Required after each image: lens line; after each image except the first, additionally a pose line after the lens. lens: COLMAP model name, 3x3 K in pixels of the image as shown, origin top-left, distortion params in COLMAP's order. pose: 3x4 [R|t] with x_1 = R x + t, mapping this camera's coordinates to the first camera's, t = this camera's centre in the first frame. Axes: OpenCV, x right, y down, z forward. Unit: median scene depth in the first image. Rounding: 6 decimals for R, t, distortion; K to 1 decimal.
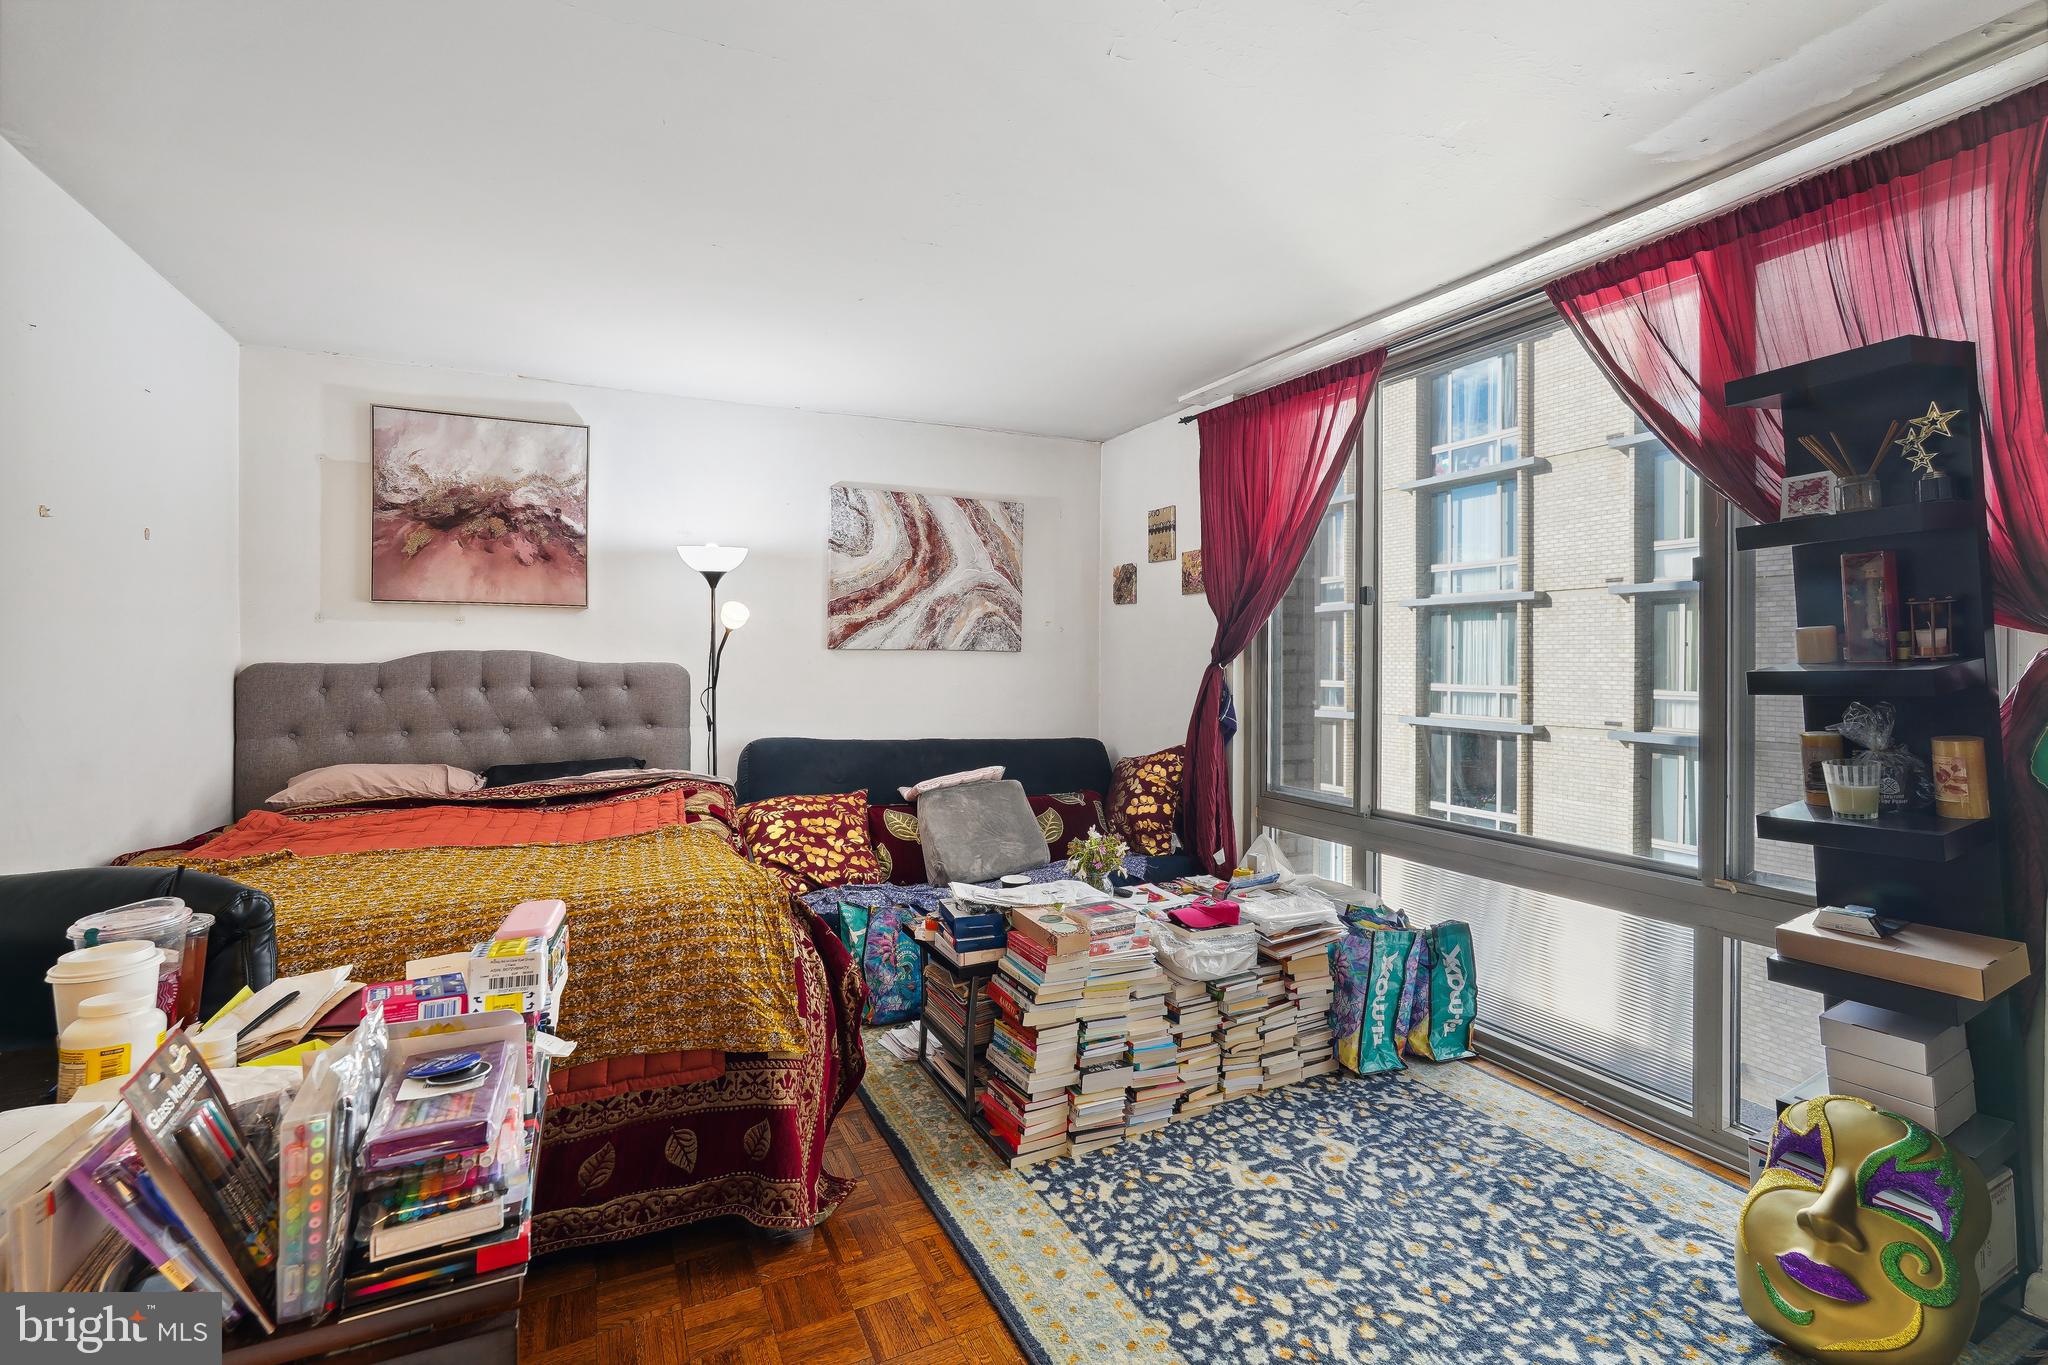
lens RADIAL K [[905.2, 0, 1032.0], [0, 905.2, 661.6], [0, 0, 1]] dist [-0.015794, 0.007281]
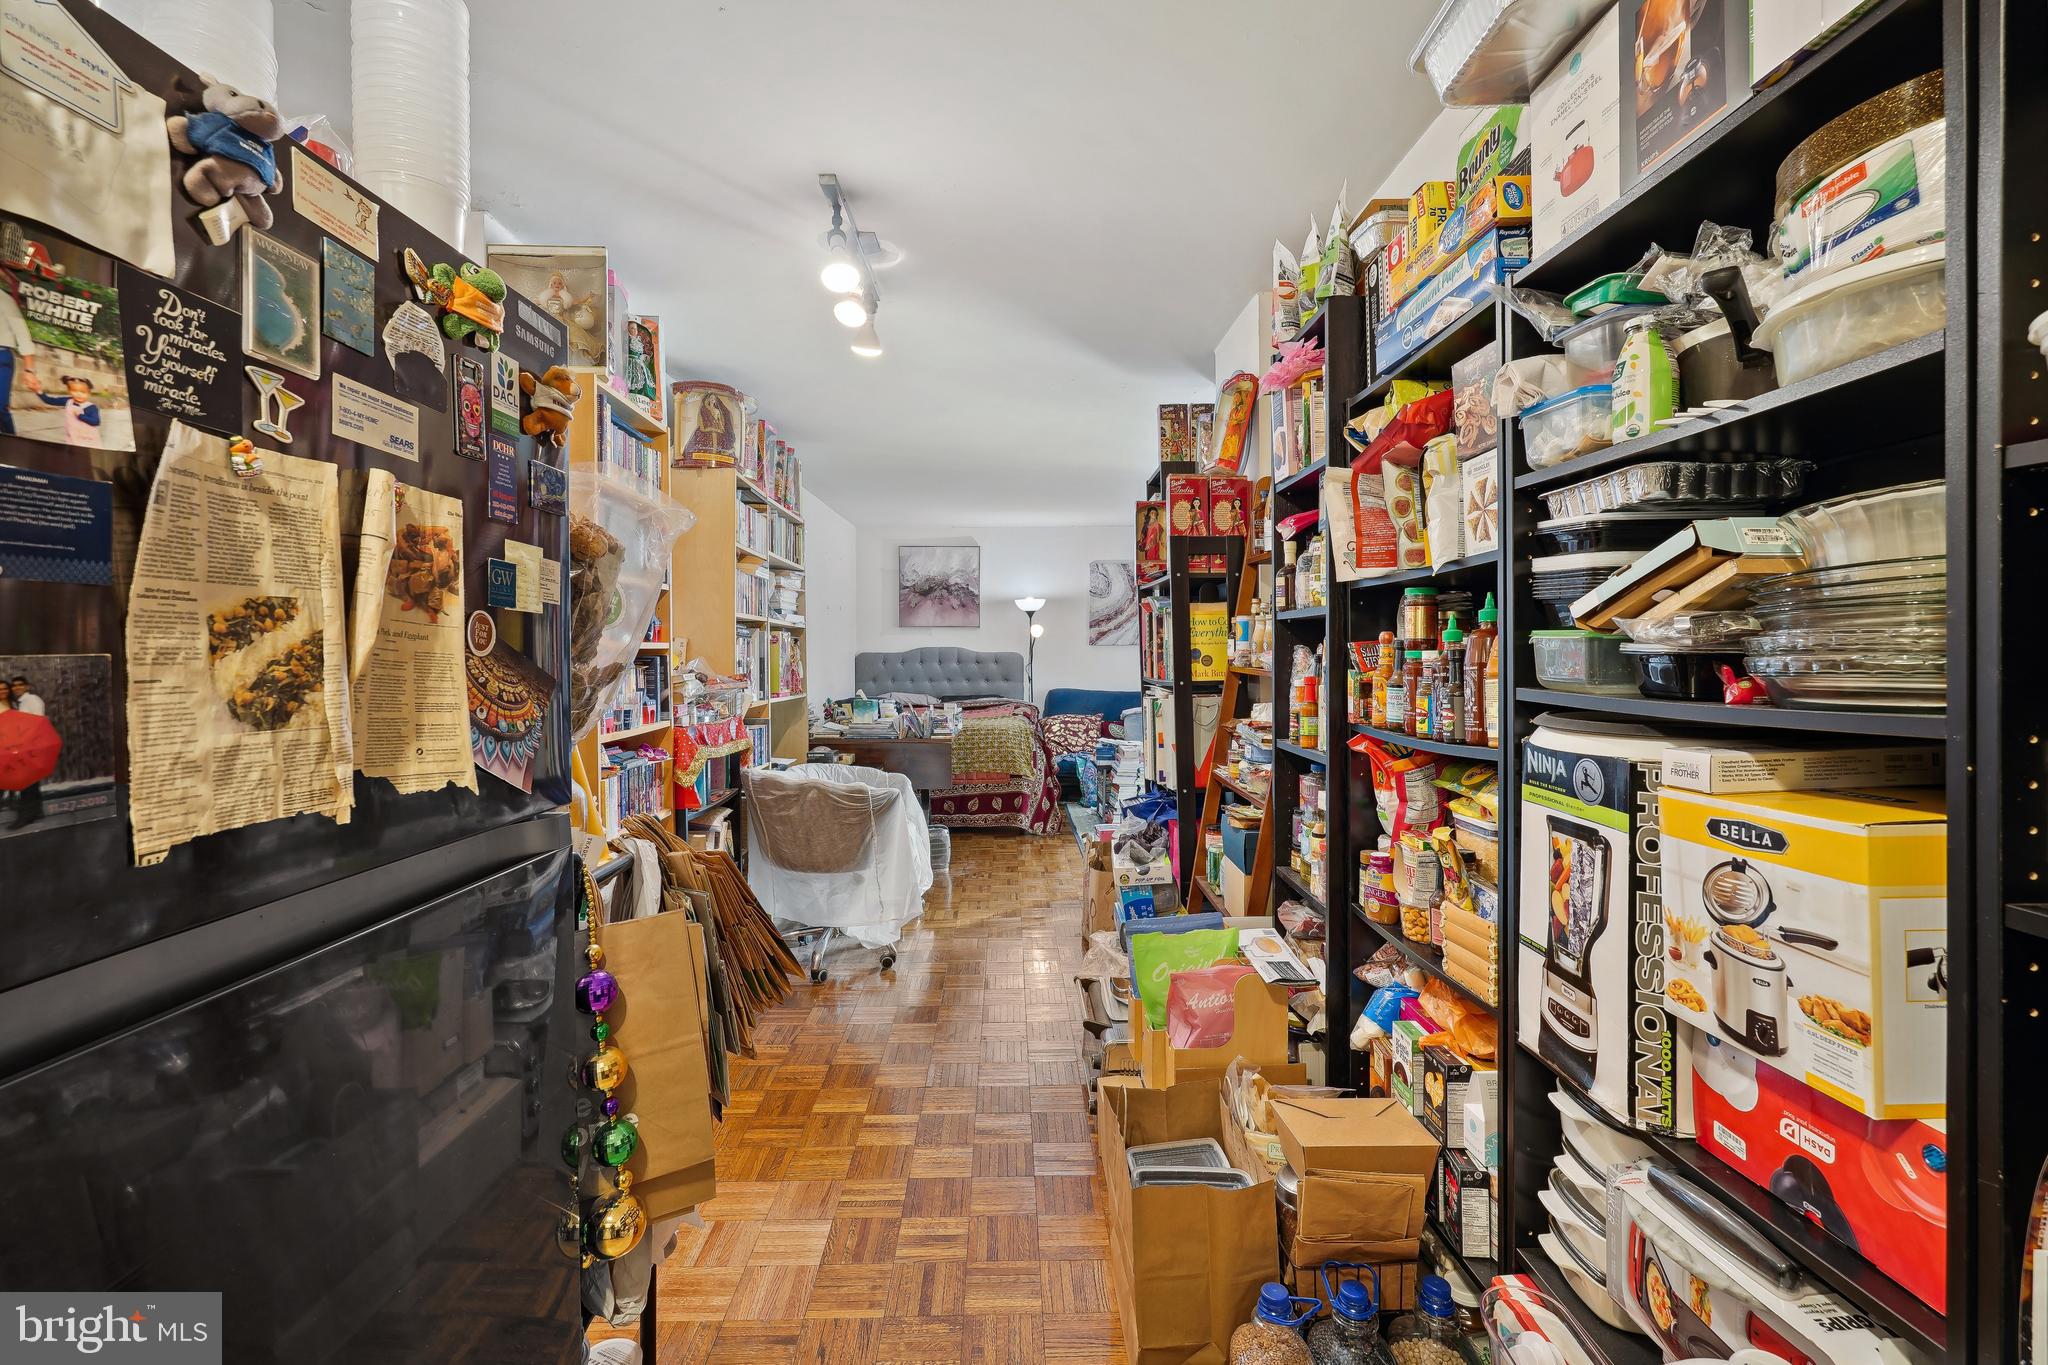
lens RADIAL K [[905.2, 0, 1073.2], [0, 905.2, 658.1], [0, 0, 1]] dist [-0.015794, 0.007281]
pose [[0.925199, -0.001190, -0.379480, 0.581263], [0.003203, 0.999984, 0.004674, 0.006284], [0.379468, -0.005540, 0.925188, -1.003243]]
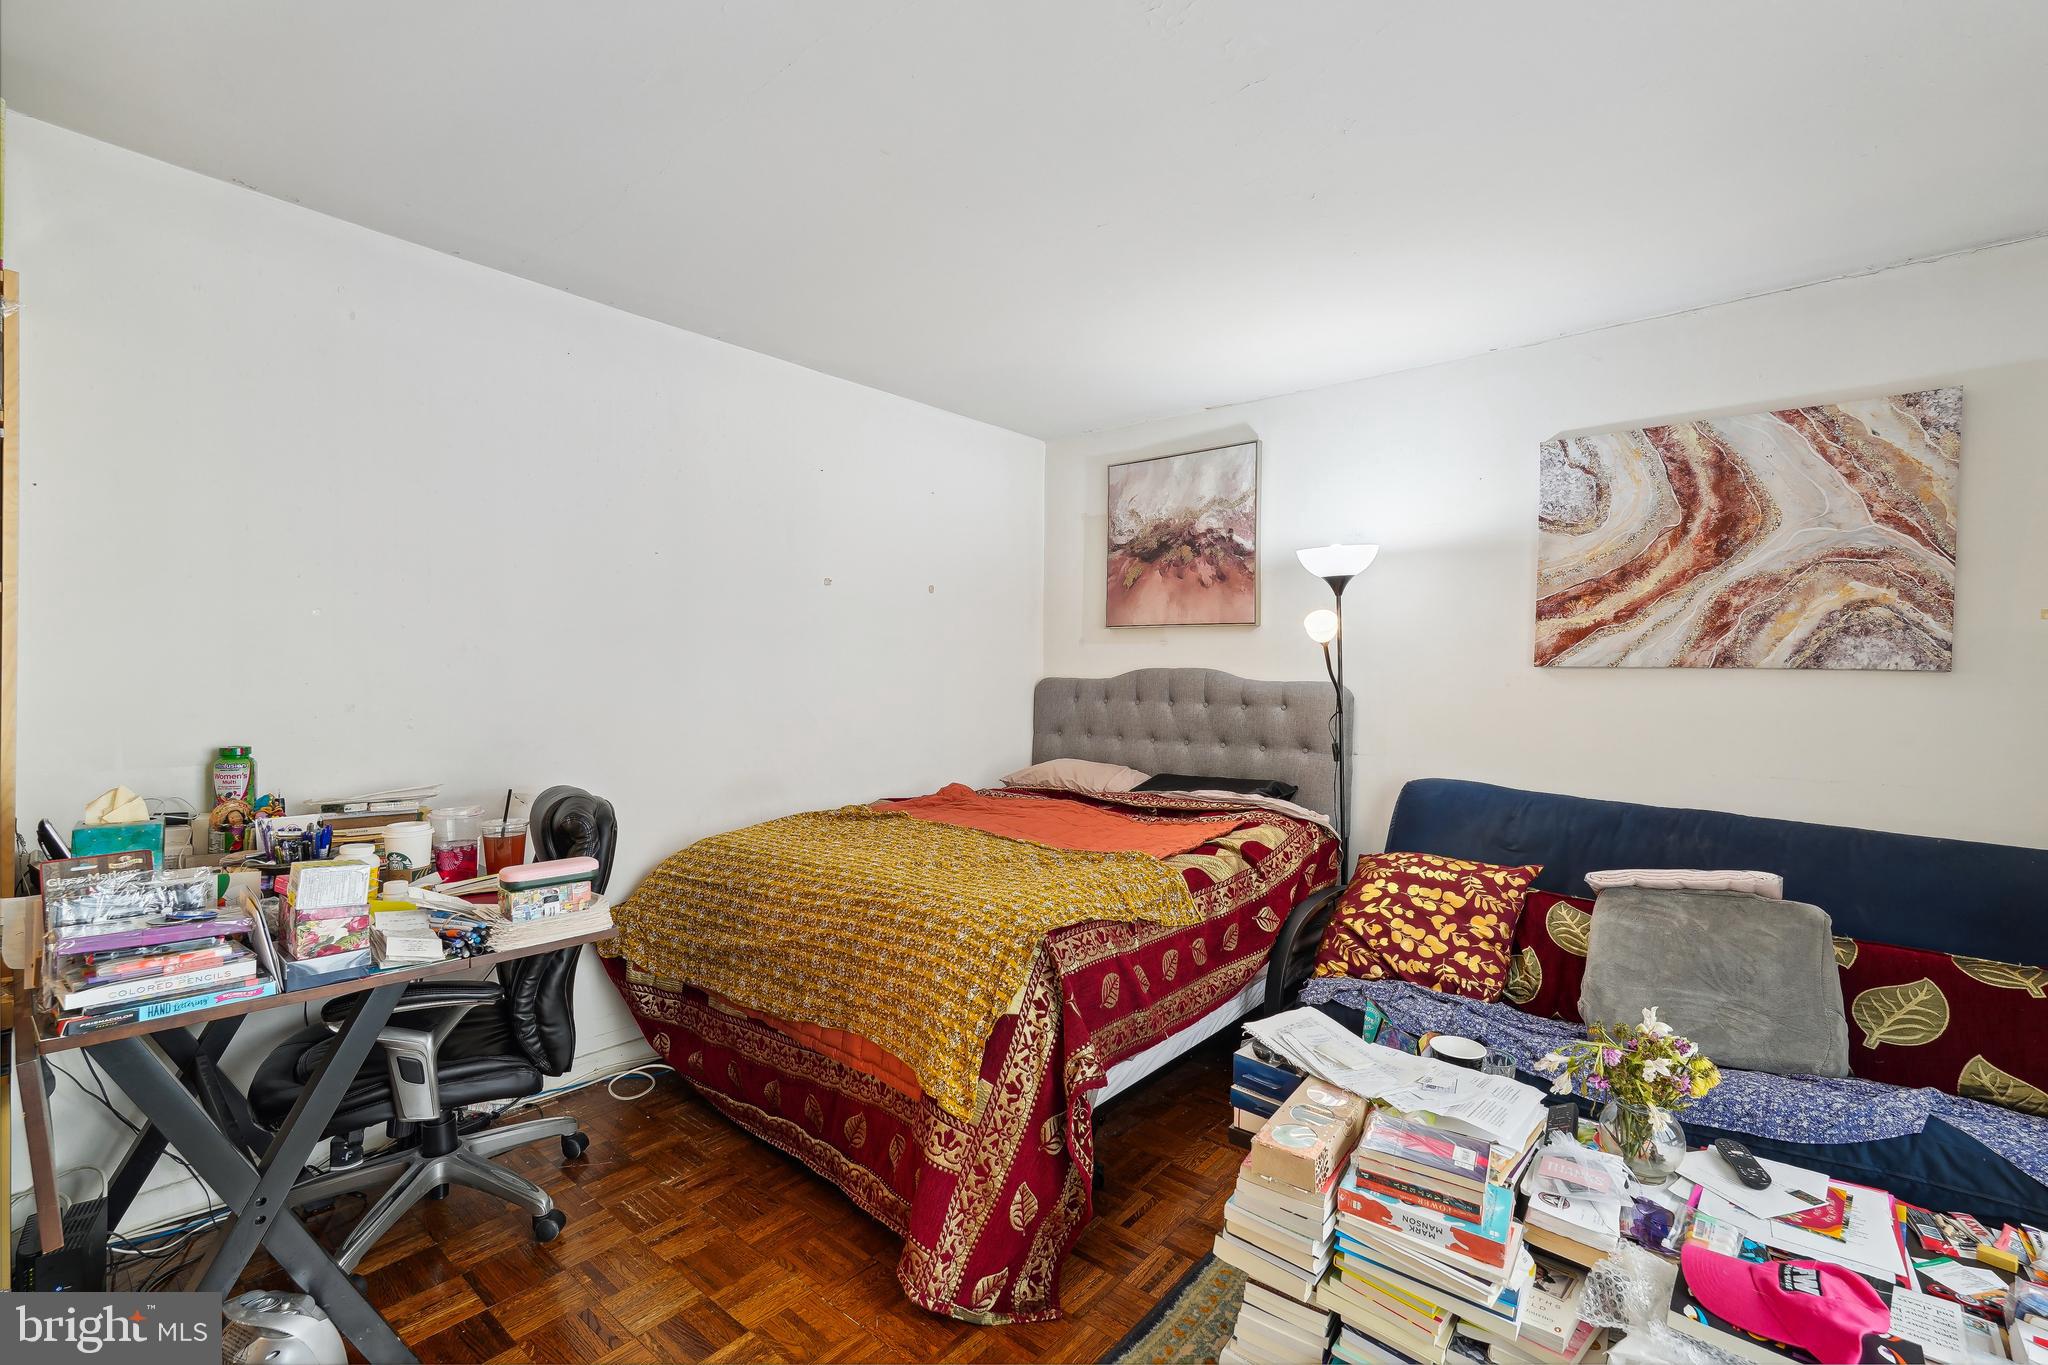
lens RADIAL K [[905.2, 0, 1037.8], [0, 905.2, 680.3], [0, 0, 1]] dist [-0.015794, 0.007281]
pose [[0.398234, 0.011349, -0.917214, 0.327037], [-0.014223, 0.999880, 0.006197, -0.001817], [0.917174, 0.010578, 0.398347, 0.396883]]
